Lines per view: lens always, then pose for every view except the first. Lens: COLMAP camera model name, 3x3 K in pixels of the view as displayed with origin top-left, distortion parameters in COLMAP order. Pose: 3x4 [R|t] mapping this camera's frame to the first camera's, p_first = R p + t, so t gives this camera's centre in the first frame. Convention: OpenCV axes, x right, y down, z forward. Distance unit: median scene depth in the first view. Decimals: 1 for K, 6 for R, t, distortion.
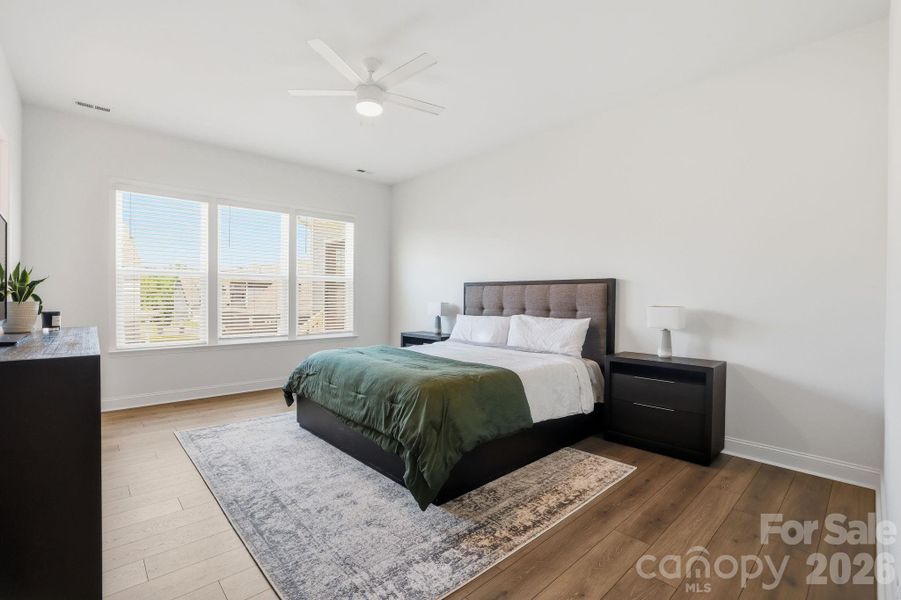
lens RADIAL K [[393.3, 0, 440.6], [0, 393.3, 300.0], [0, 0, 1]] dist [-0.031561, 0.000966]
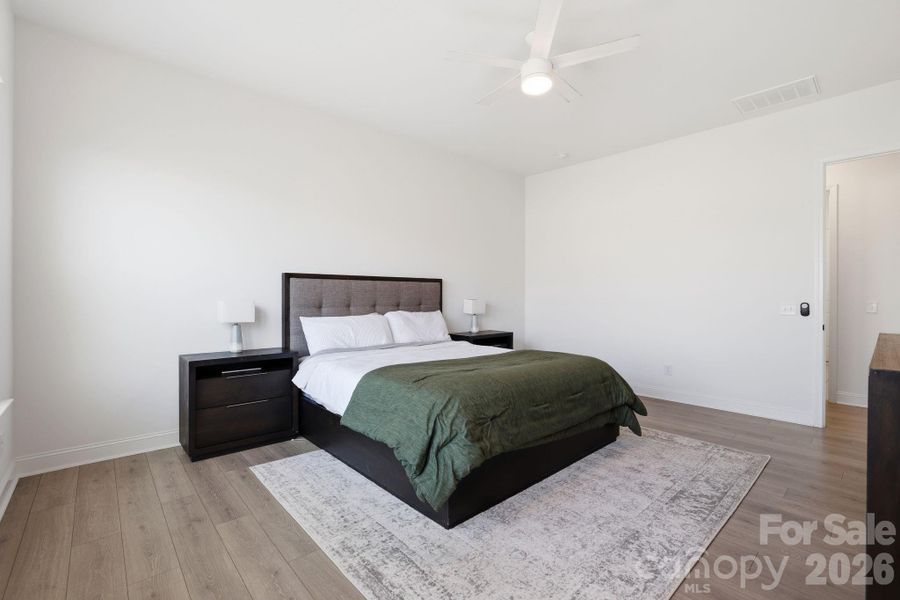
lens RADIAL K [[392.8, 0, 440.2], [0, 392.8, 300.0], [0, 0, 1]] dist [-0.031561, 0.000966]
pose [[0.034108, -0.019600, 0.999226, -1.187690], [0.003657, 0.999803, 0.019486, -0.013241], [-0.999411, 0.002989, 0.034173, 1.309320]]
